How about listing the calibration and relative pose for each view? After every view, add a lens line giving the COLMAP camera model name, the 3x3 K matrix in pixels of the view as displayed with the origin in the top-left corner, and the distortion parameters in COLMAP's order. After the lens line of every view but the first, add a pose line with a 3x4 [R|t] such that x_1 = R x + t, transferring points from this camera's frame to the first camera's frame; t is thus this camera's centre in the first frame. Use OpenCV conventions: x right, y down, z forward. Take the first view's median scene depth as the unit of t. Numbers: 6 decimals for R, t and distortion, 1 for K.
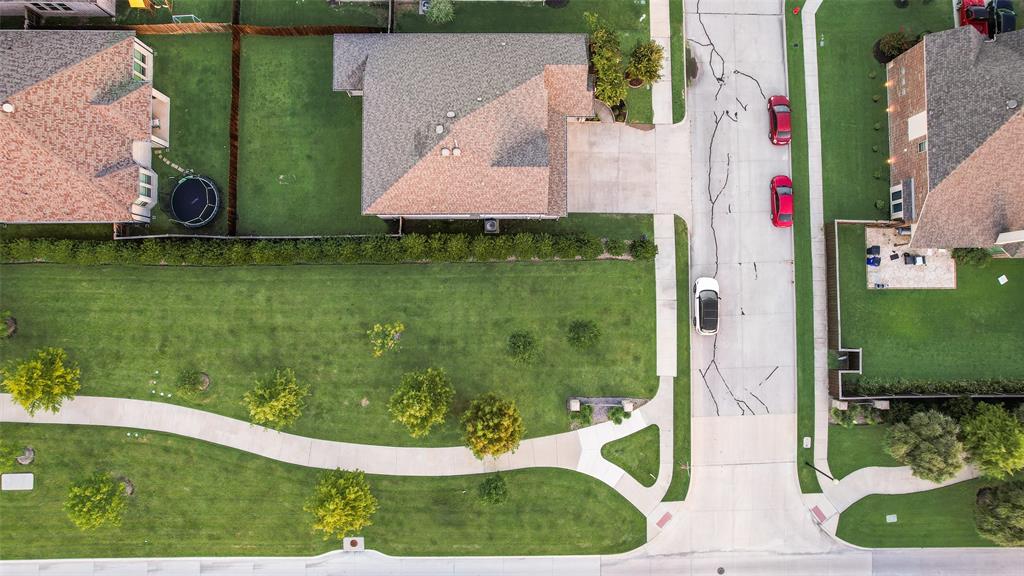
lens RADIAL K [[654.6, 0, 512.0], [0, 654.6, 288.0], [0, 0, 1]] dist [-0.076612, 0.059357]
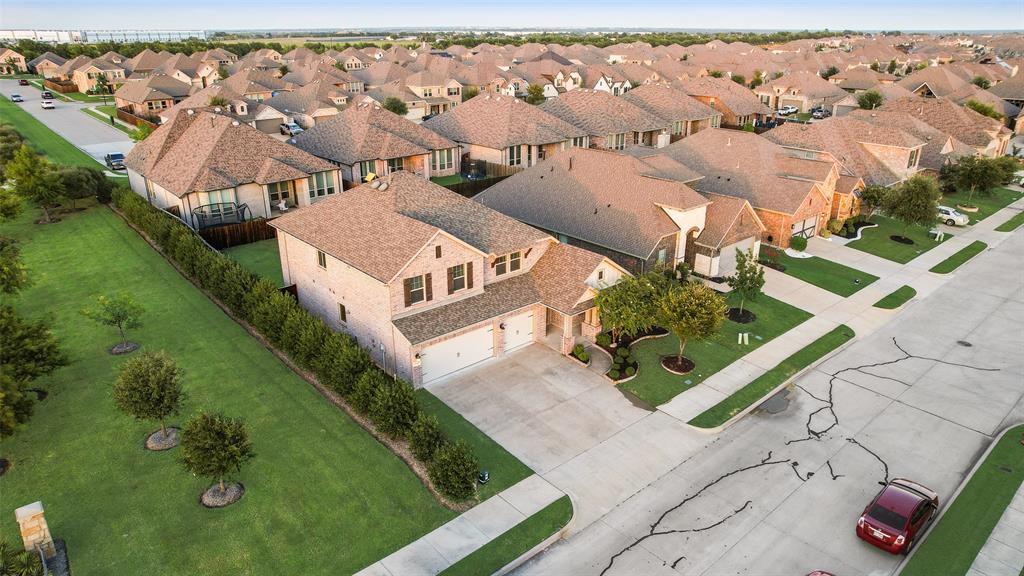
lens RADIAL K [[654.6, 0, 512.0], [0, 654.6, 288.0], [0, 0, 1]] dist [-0.076612, 0.059357]
pose [[0.654109, 0.268554, -0.707121, 0.512735], [-0.755605, 0.274843, -0.594577, 0.147655], [0.034671, 0.923223, 0.382698, 0.697185]]
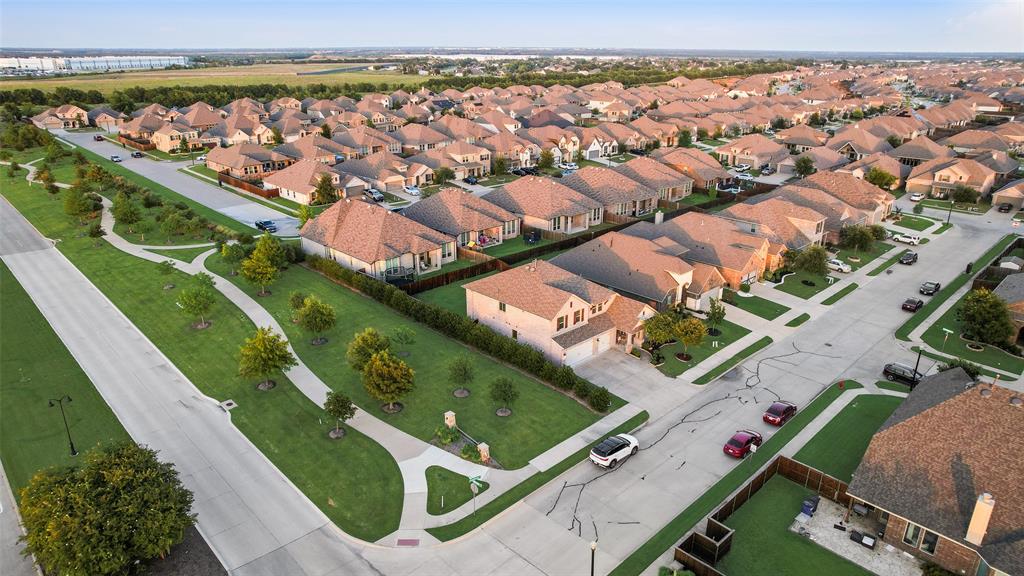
lens RADIAL K [[654.6, 0, 512.0], [0, 654.6, 288.0], [0, 0, 1]] dist [-0.076612, 0.059357]
pose [[0.692327, 0.243331, -0.679318, 0.791945], [-0.721035, 0.269998, -0.638130, 0.691197], [0.028138, 0.931607, 0.362377, 0.414720]]
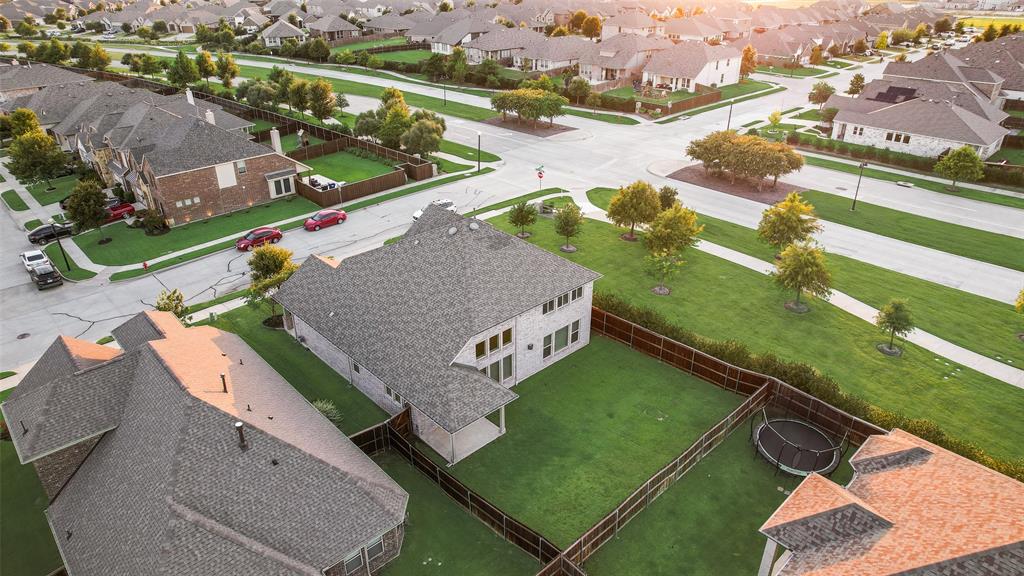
lens RADIAL K [[654.6, 0, 512.0], [0, 654.6, 288.0], [0, 0, 1]] dist [-0.076612, 0.059357]
pose [[-0.684753, -0.345248, 0.641807, -0.639330], [0.727945, -0.282017, 0.624950, -0.677890], [-0.034762, 0.895137, 0.444434, 0.571392]]
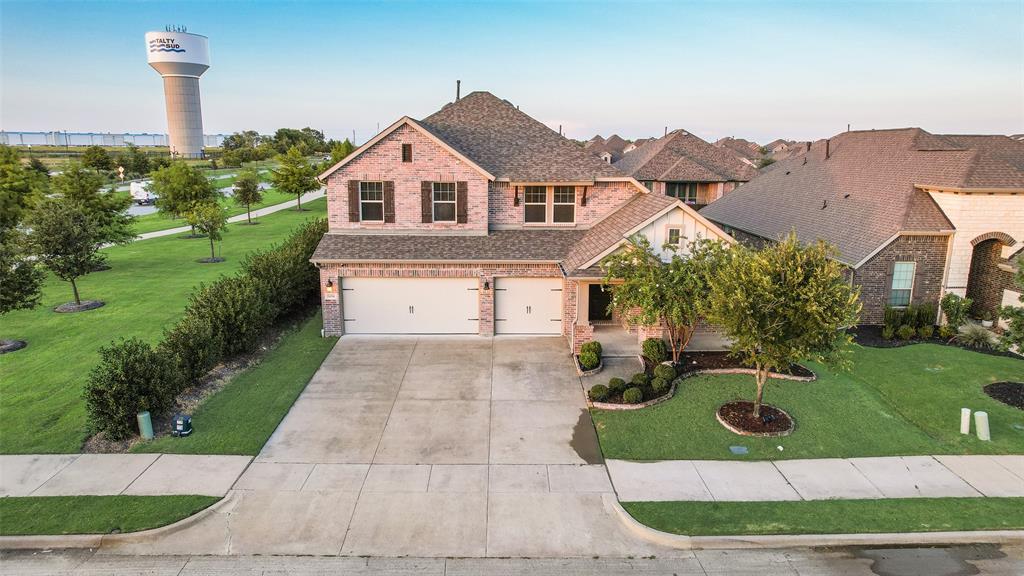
lens RADIAL K [[654.6, 0, 512.0], [0, 654.6, 288.0], [0, 0, 1]] dist [-0.076612, 0.059357]
pose [[0.022020, 0.200187, -0.979510, 0.465444], [-0.999292, 0.034292, -0.015456, -0.216806], [0.030496, 0.979157, 0.200801, 0.892367]]
